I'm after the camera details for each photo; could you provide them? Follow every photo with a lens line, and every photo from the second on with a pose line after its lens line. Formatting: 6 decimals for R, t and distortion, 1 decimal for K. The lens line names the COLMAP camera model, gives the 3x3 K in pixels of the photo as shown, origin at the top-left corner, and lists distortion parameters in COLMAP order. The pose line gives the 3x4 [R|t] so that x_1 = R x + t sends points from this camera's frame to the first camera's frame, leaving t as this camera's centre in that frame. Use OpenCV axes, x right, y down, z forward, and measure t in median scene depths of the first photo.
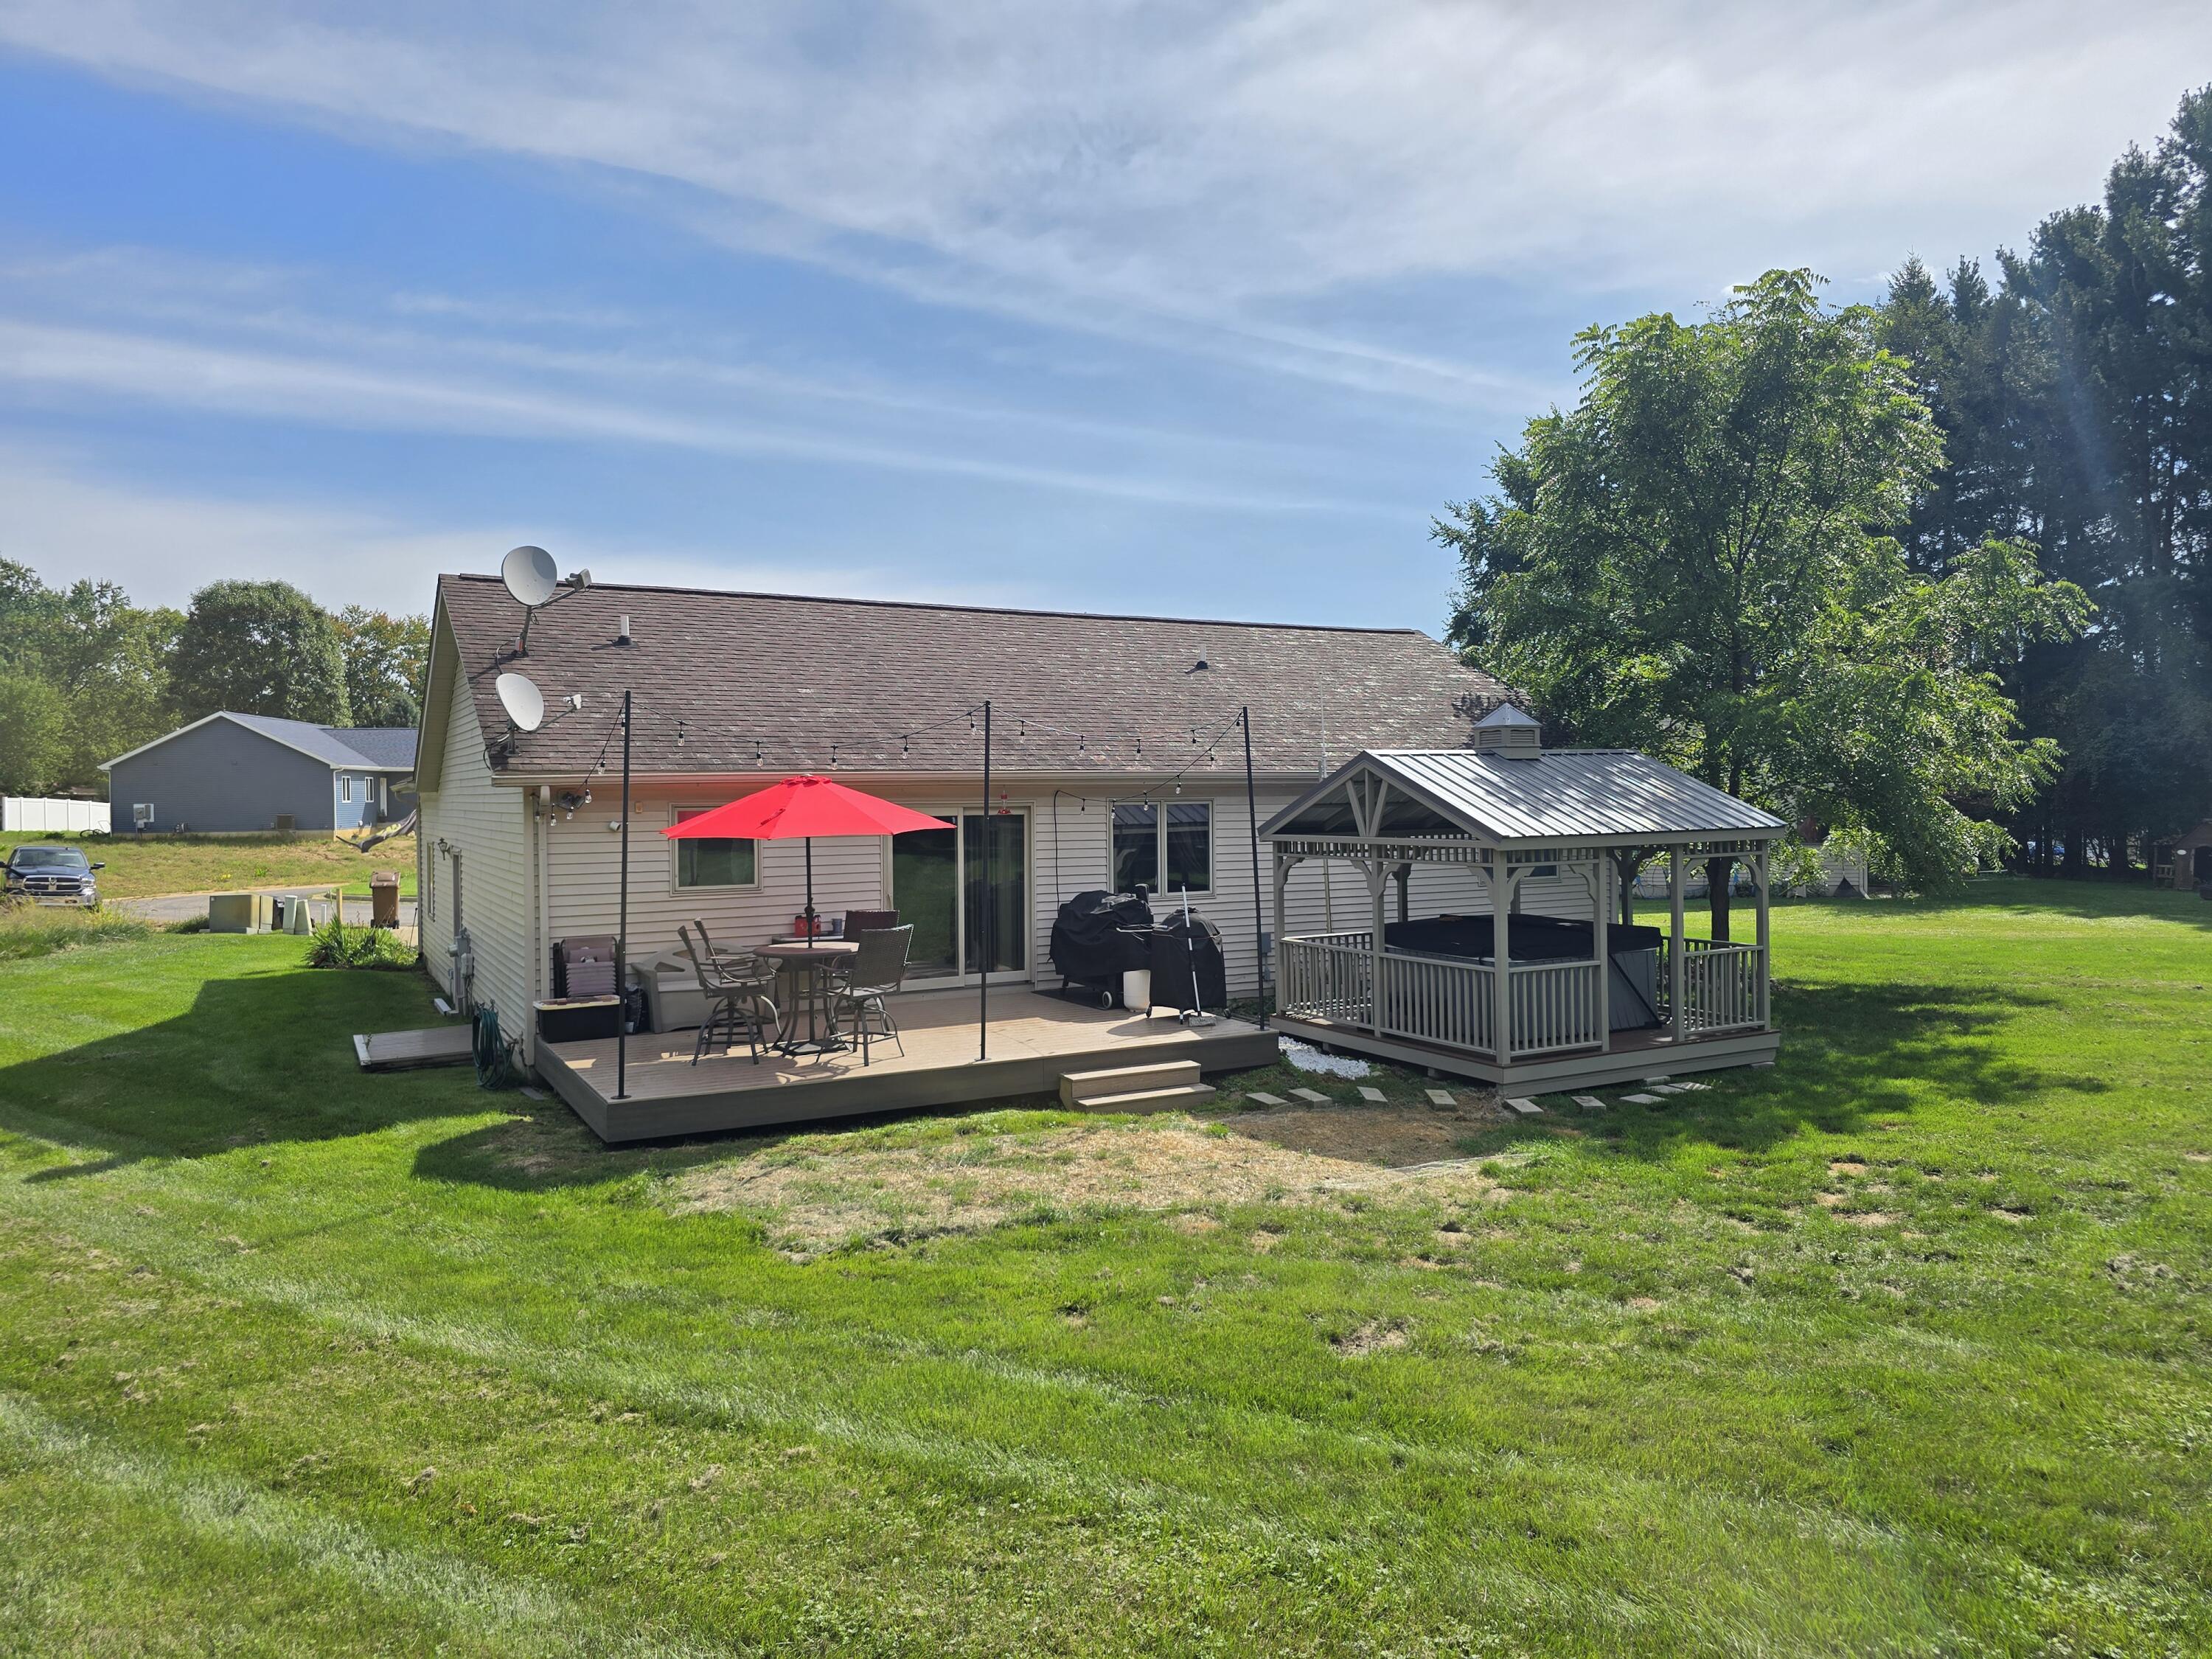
lens RADIAL K [[1481.5, 0, 1120.8], [0, 1481.5, 825.5], [0, 0, 1]] dist [0.044114, -0.034806]
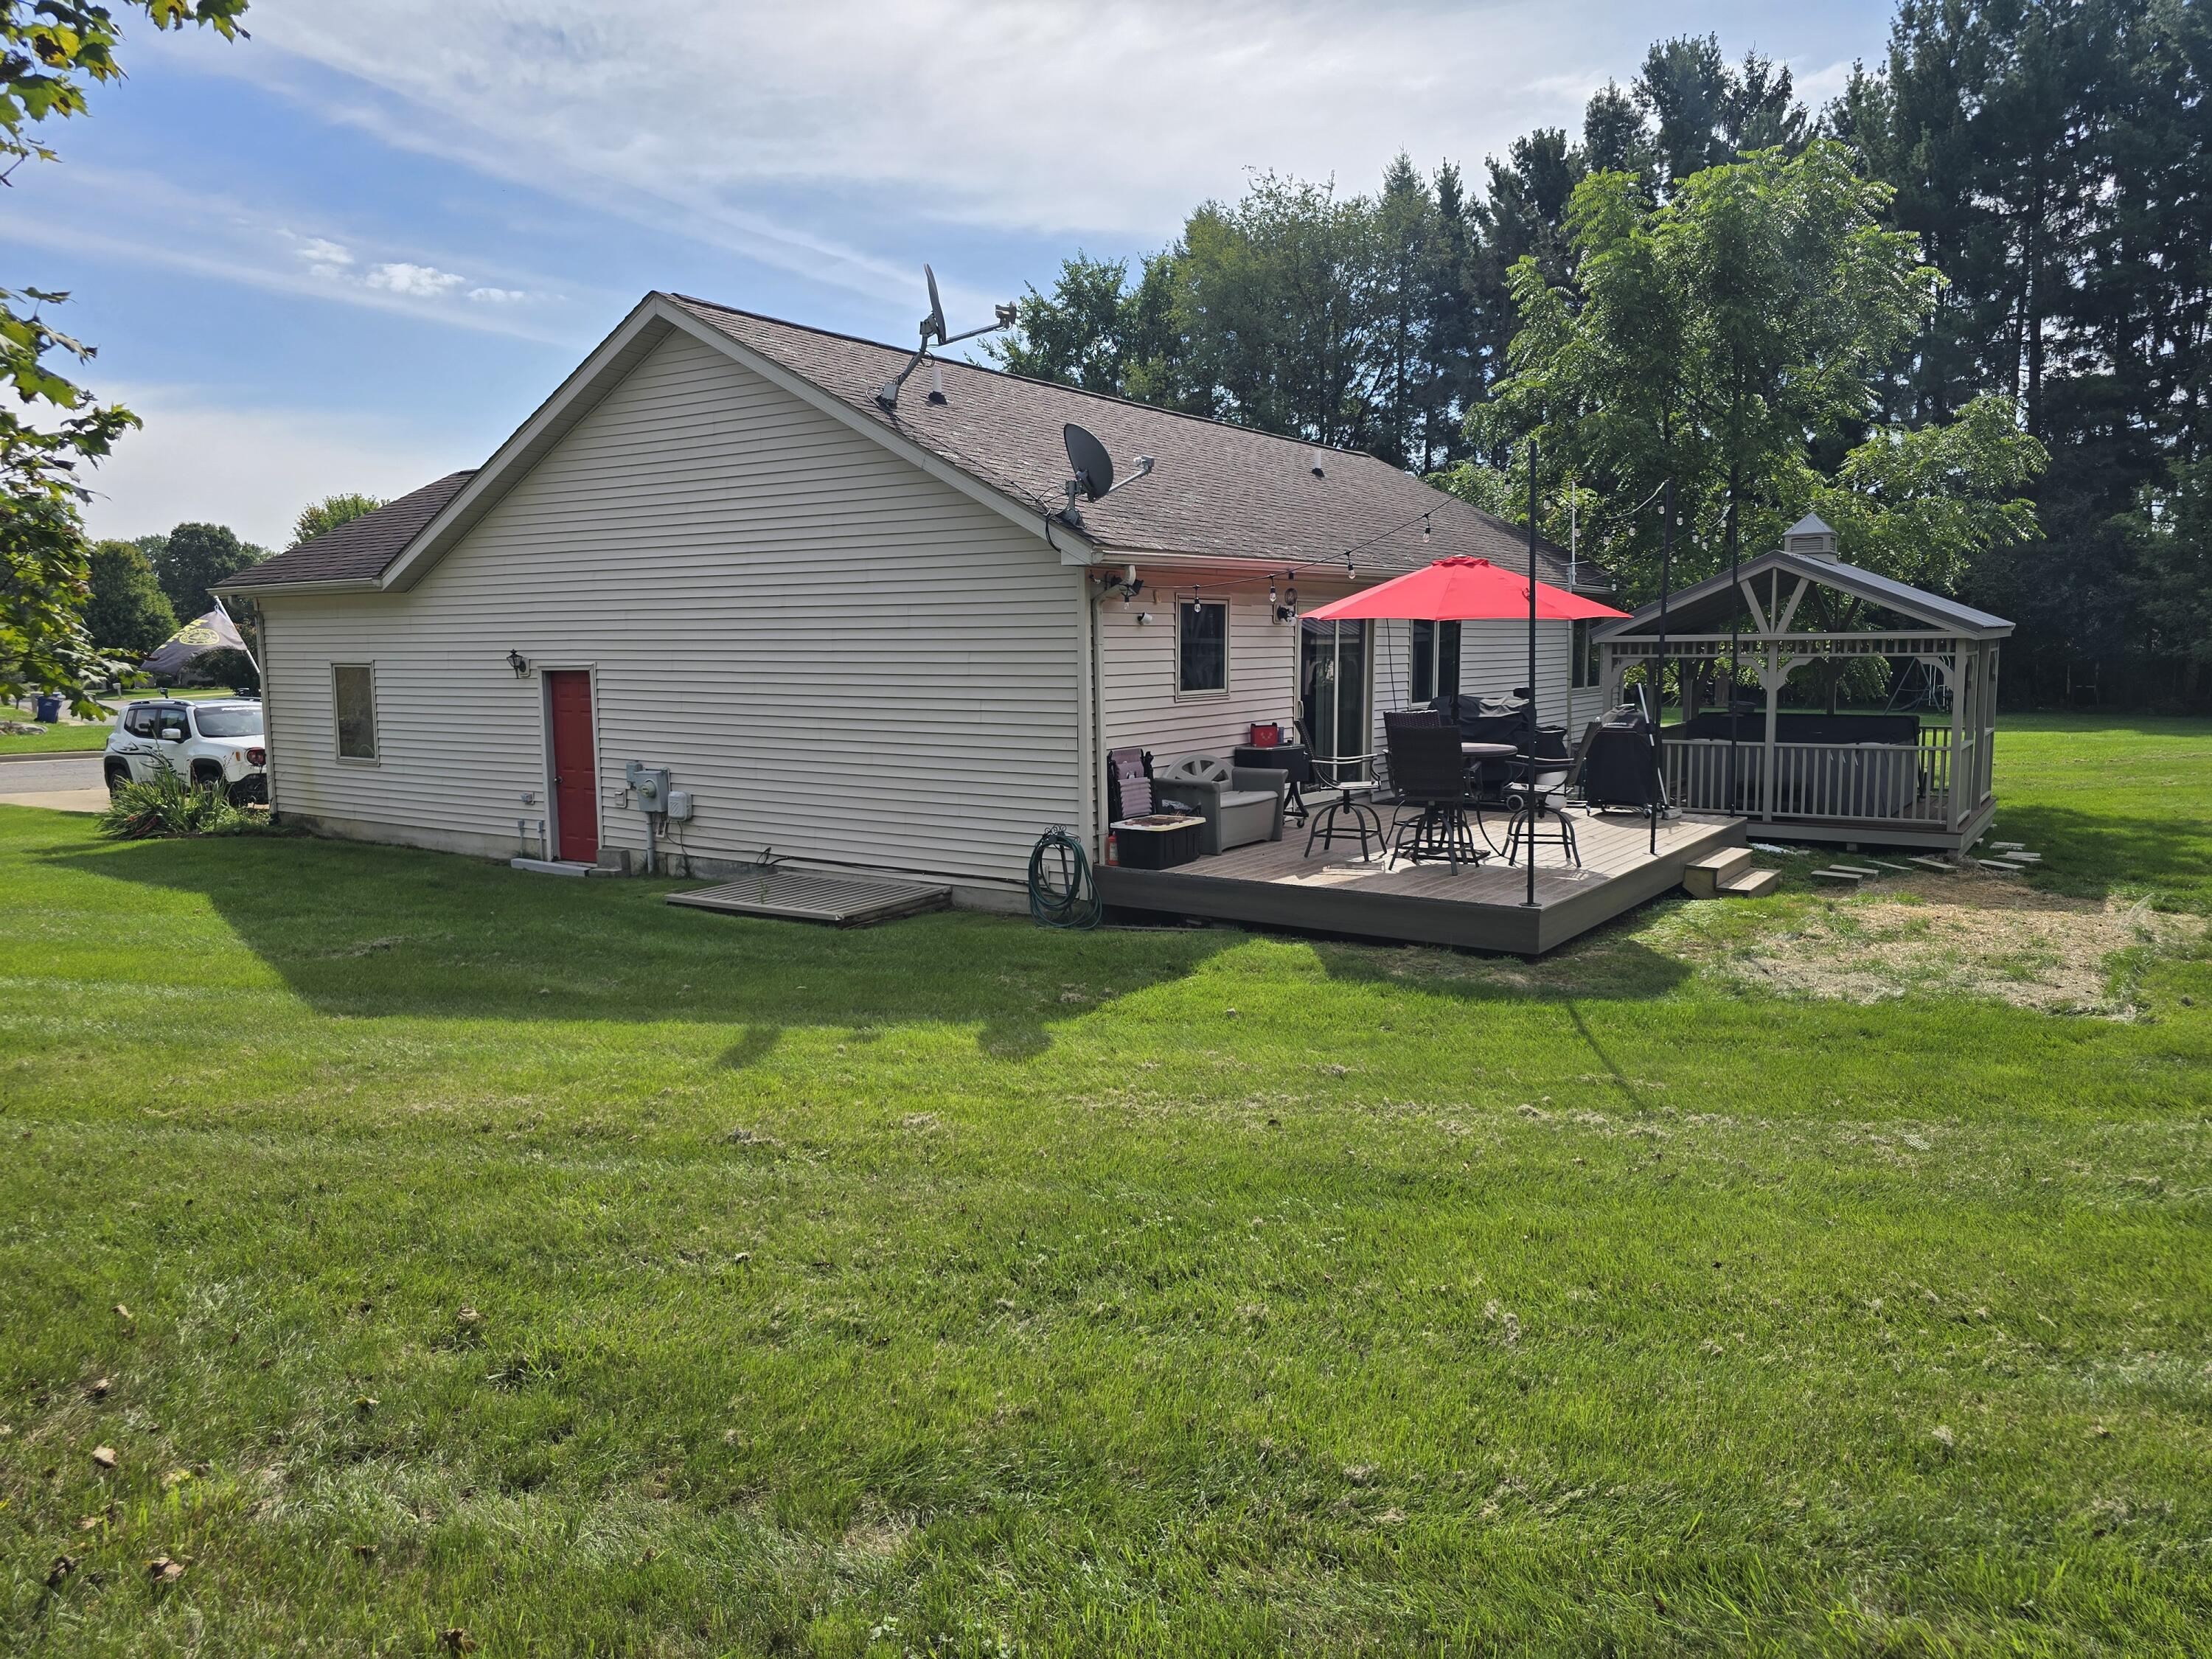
lens RADIAL K [[1481.5, 0, 1104.3], [0, 1481.5, 811.8], [0, 0, 1]] dist [0.044114, -0.034806]
pose [[0.896689, -0.047511, 0.440104, -0.652283], [0.008442, 0.995878, 0.090310, 0.029903], [-0.442581, -0.077265, 0.893394, 0.218373]]
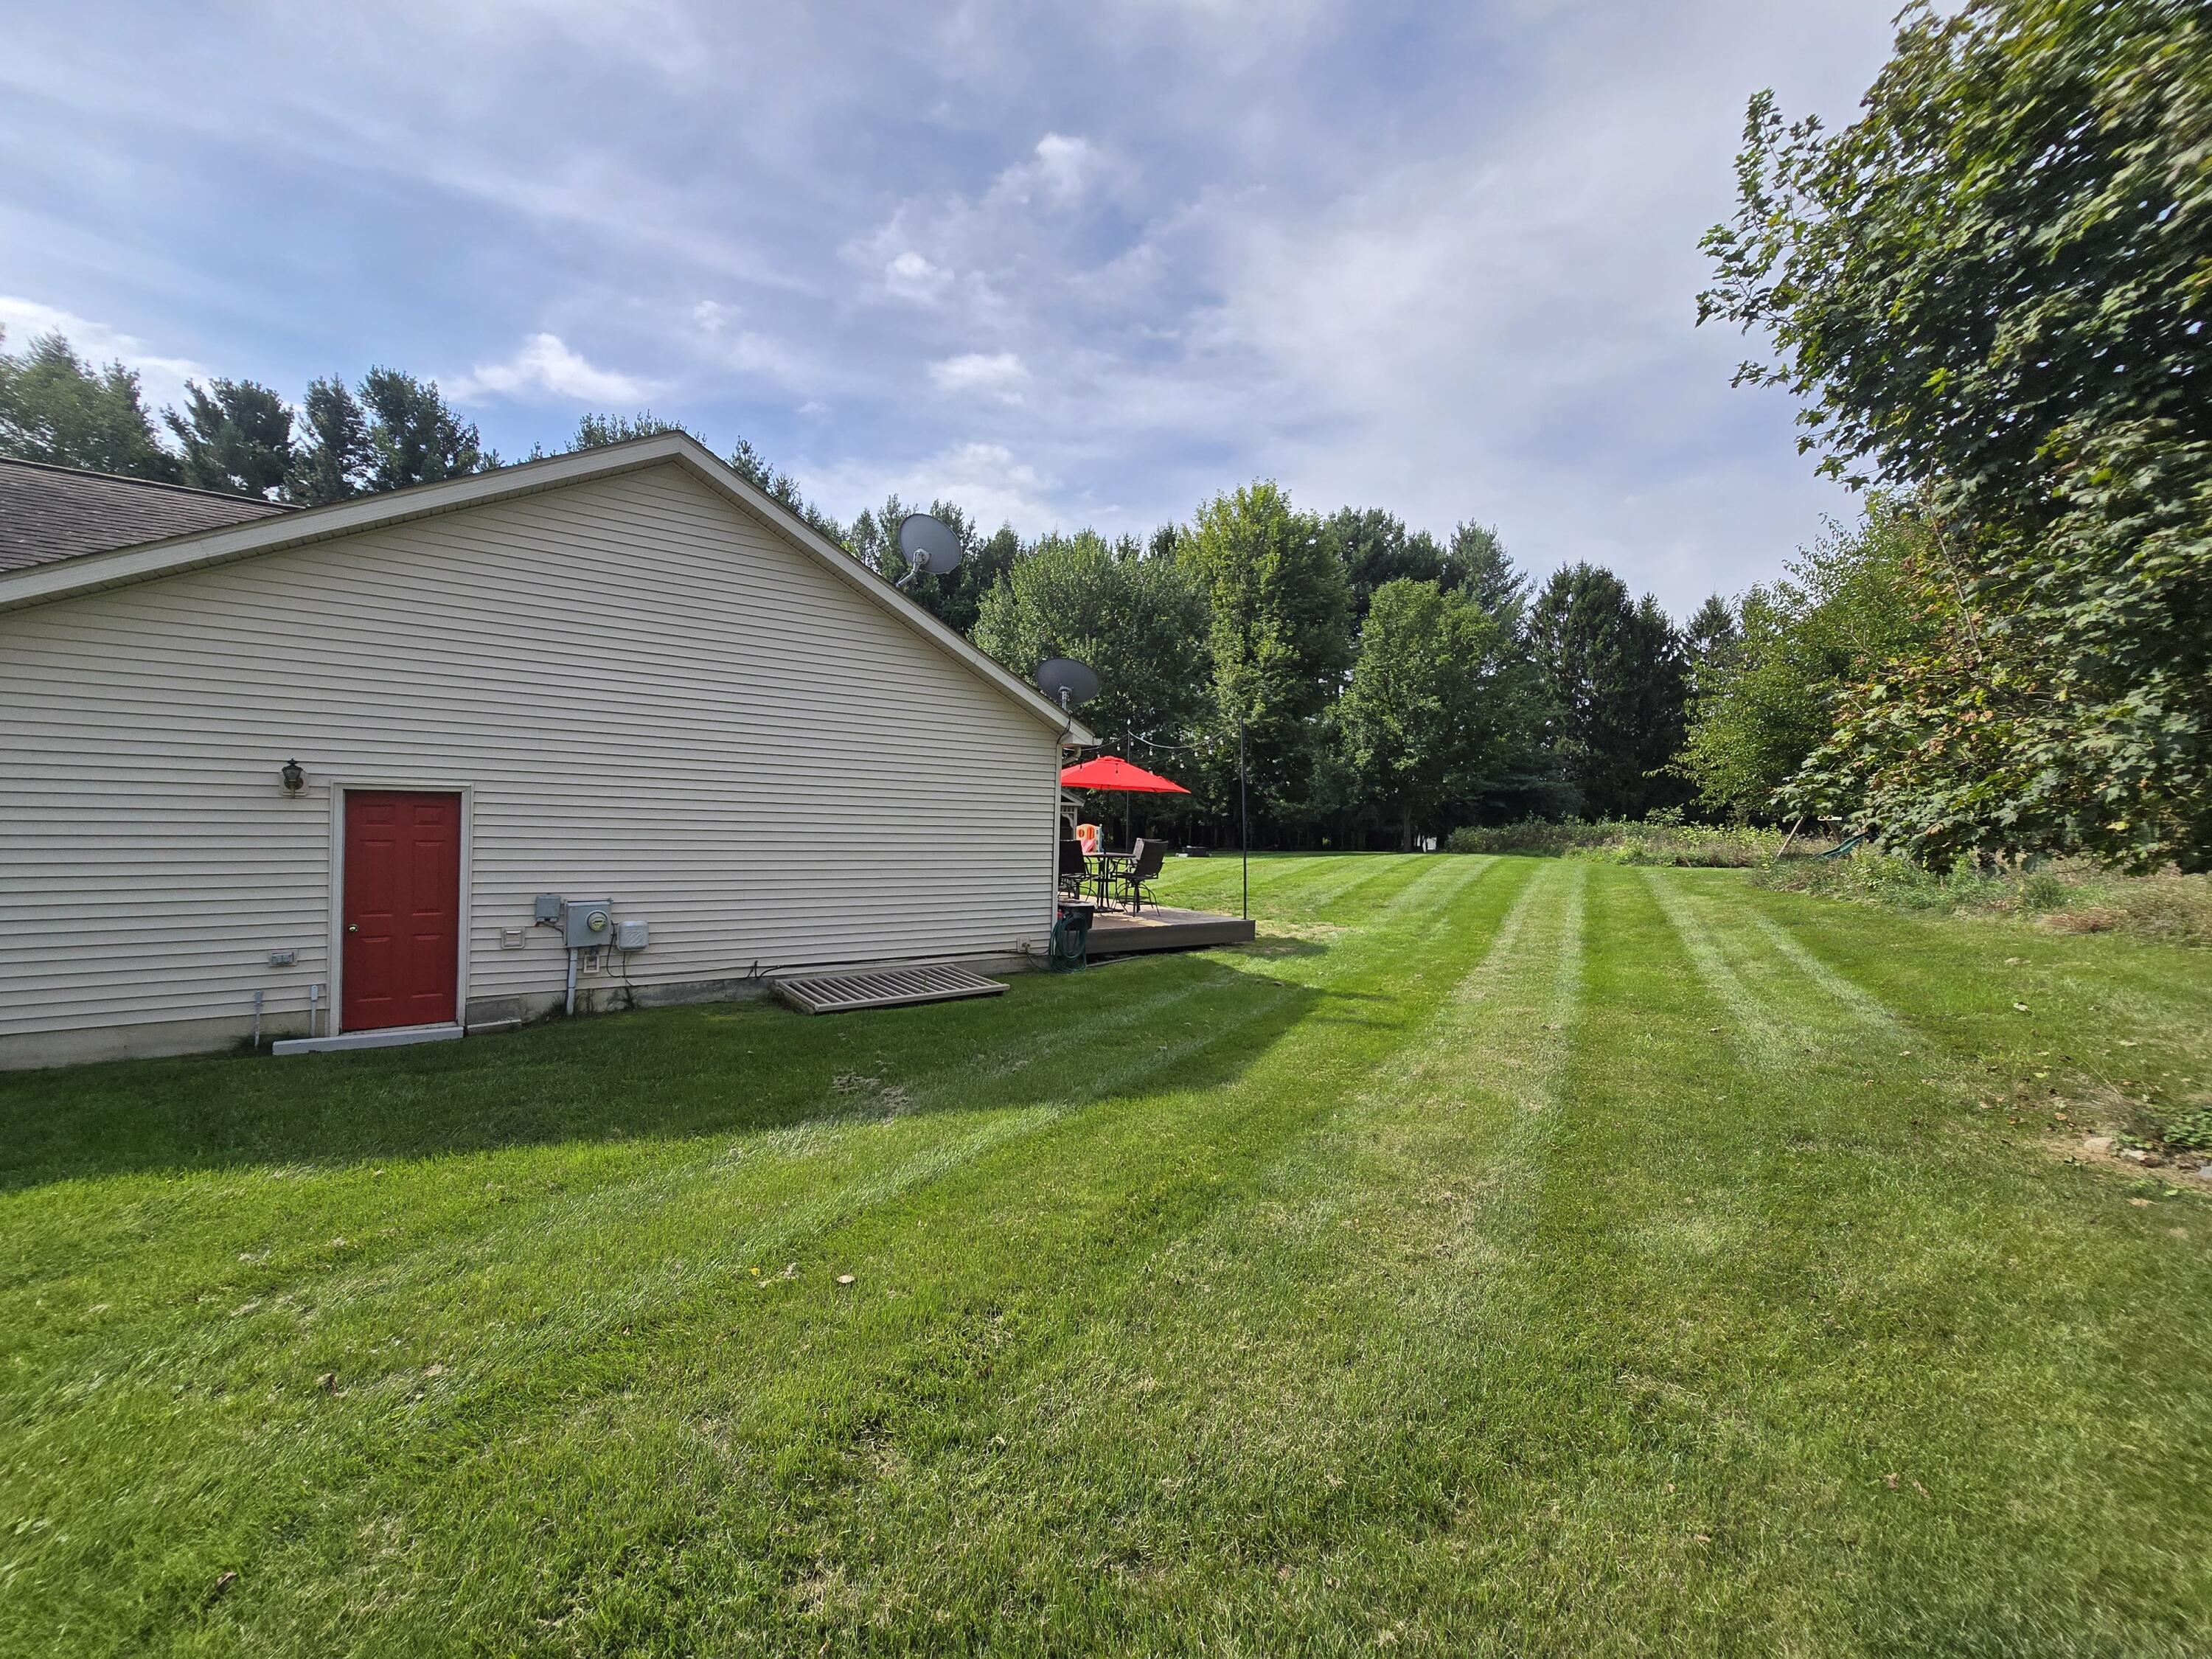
lens RADIAL K [[900.7, 0, 1055.4], [0, 900.7, 816.7], [0, 0, 1]] dist [-0.005842, 0.001881]
pose [[-0.092873, 0.002841, 0.995674, -0.979772], [-0.011685, 0.999924, -0.003943, 0.037318], [-0.995609, -0.012000, -0.092833, 0.866809]]
